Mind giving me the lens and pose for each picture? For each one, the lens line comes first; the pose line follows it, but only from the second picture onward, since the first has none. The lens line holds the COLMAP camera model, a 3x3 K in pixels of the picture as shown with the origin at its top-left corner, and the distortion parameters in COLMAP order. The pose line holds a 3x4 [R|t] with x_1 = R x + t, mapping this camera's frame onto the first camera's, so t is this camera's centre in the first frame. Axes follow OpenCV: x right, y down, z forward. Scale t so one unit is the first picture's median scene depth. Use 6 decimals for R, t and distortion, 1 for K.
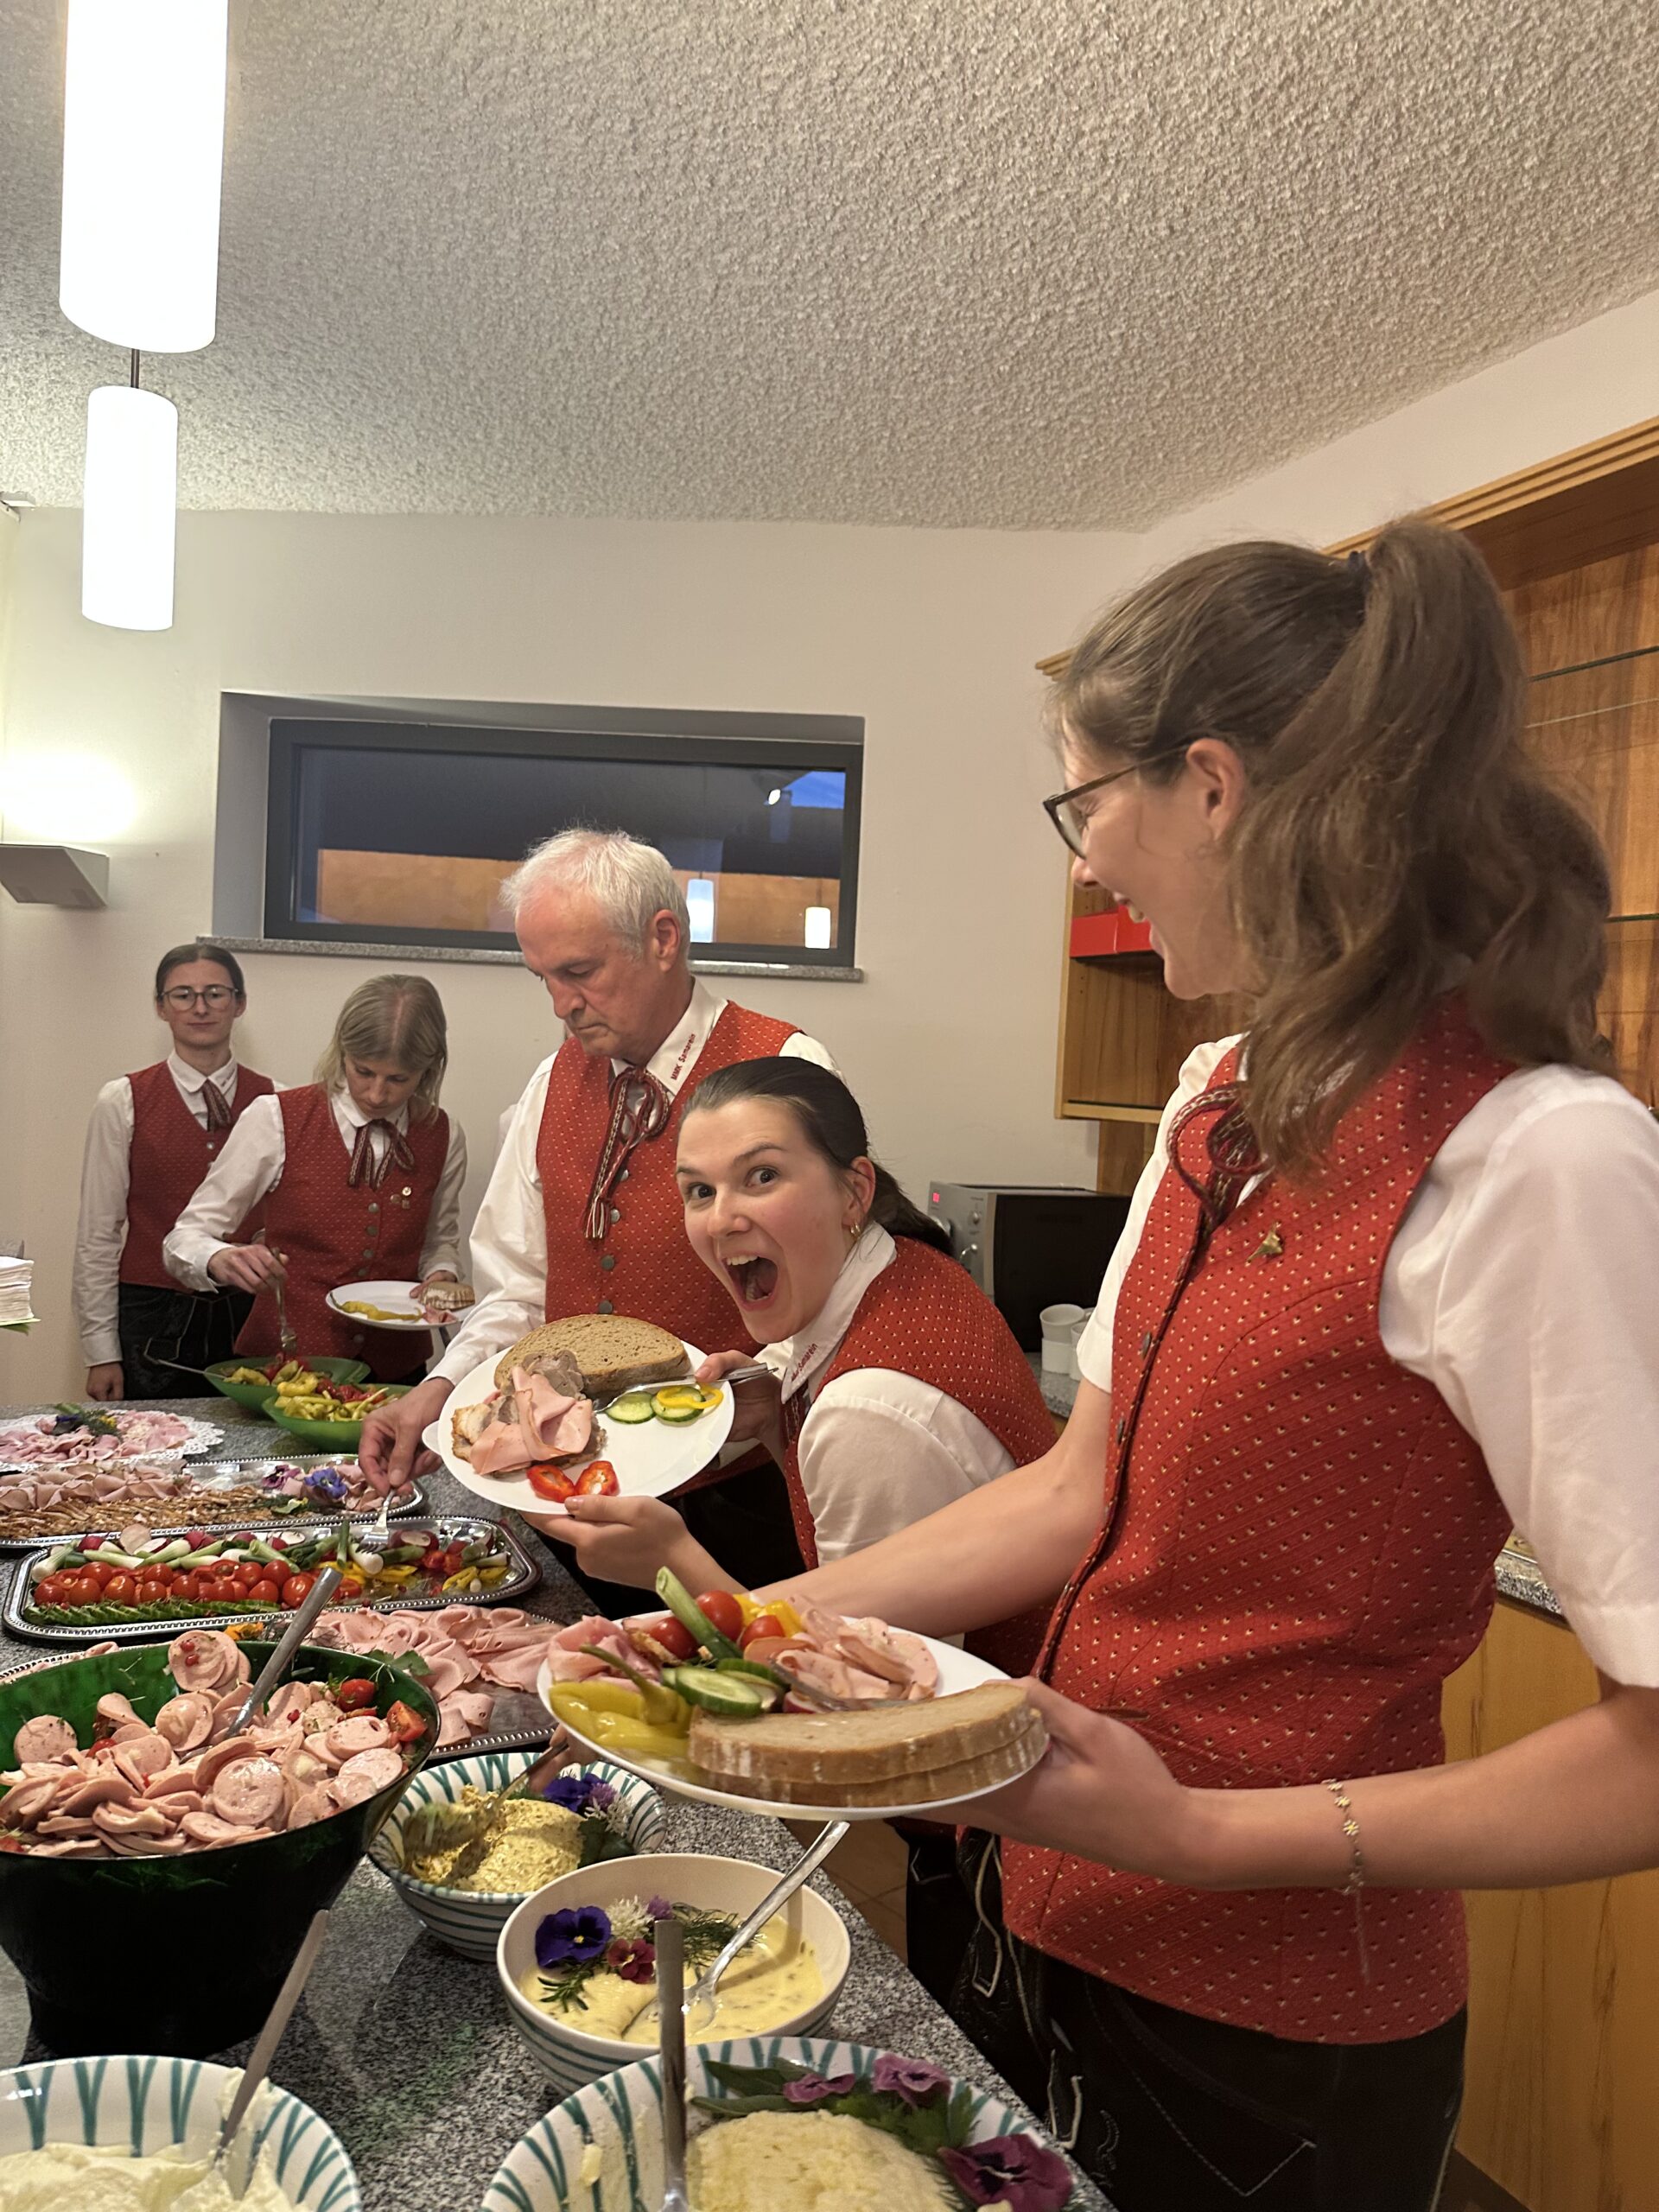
lens RADIAL K [[1588.1, 0, 855.8], [0, 1588.1, 1101.4], [0, 0, 1]] dist [-0.010314, 0.000554]
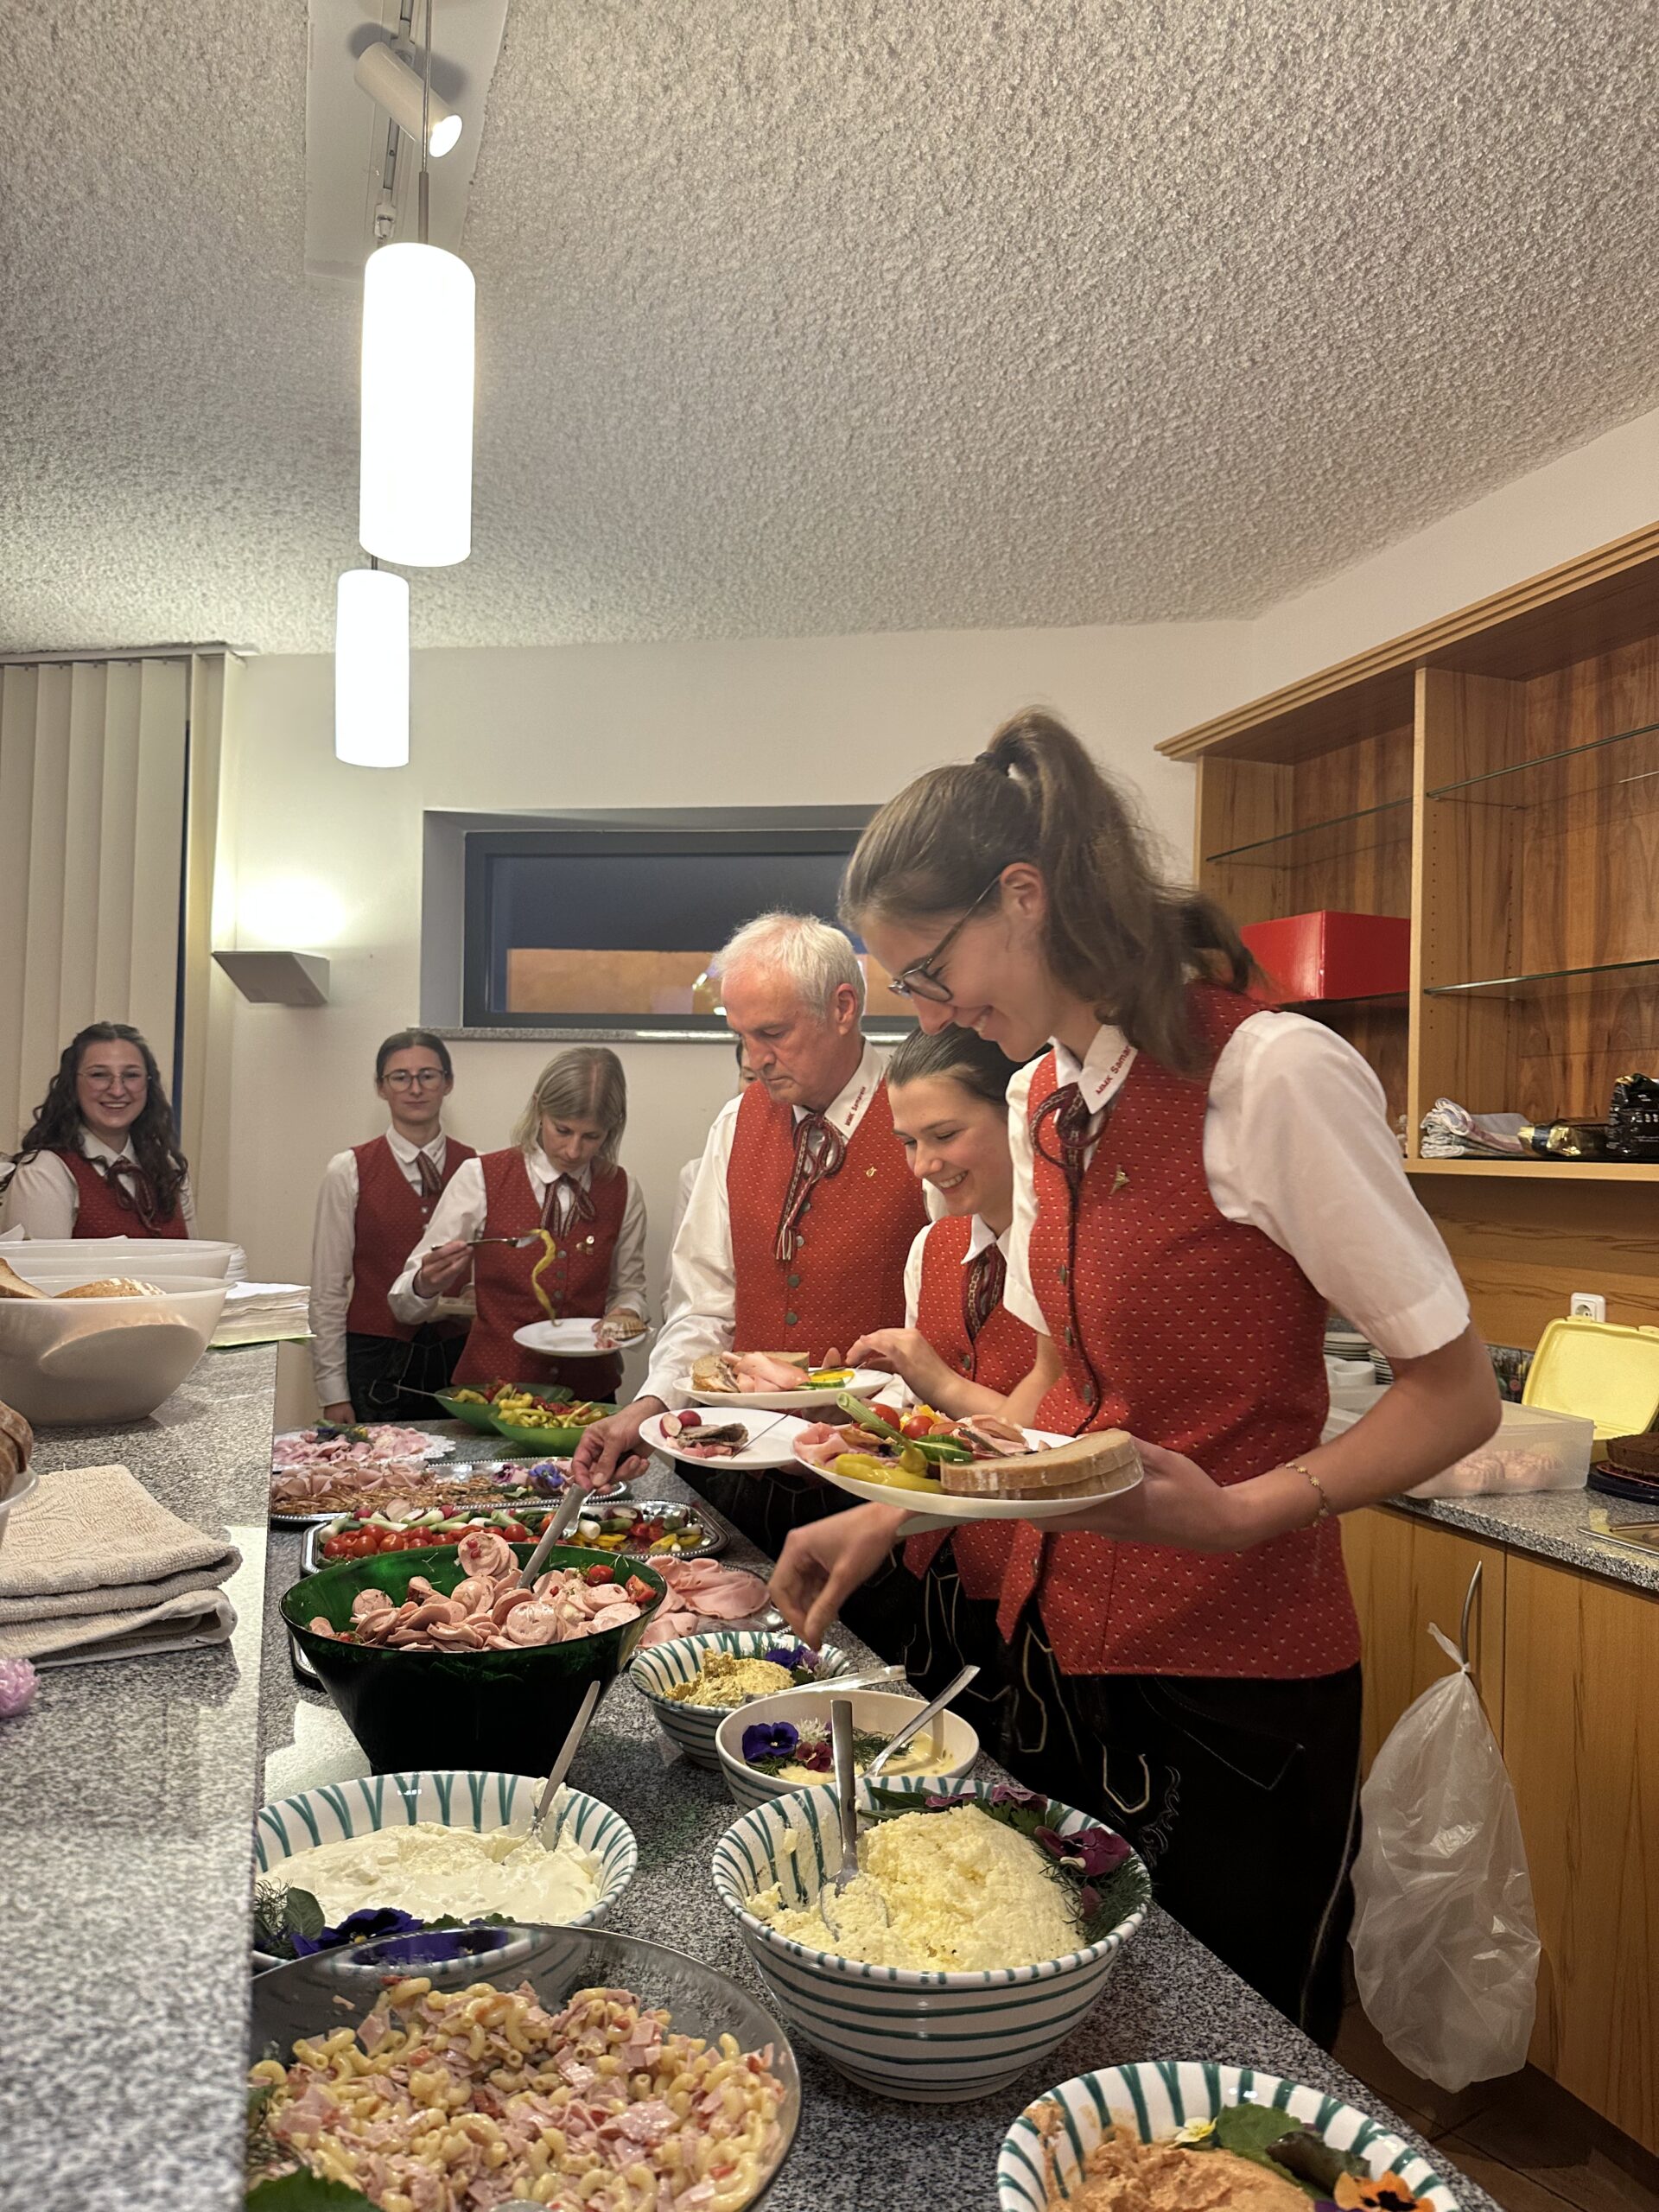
lens RADIAL K [[1588.1, 0, 855.8], [0, 1588.1, 1101.4], [0, 0, 1]] dist [-0.010314, 0.000554]
pose [[0.994657, -0.031419, -0.098334, 0.015616], [0.026421, 0.998312, -0.051721, 0.025144], [0.099793, 0.048847, 0.993809, -0.131975]]
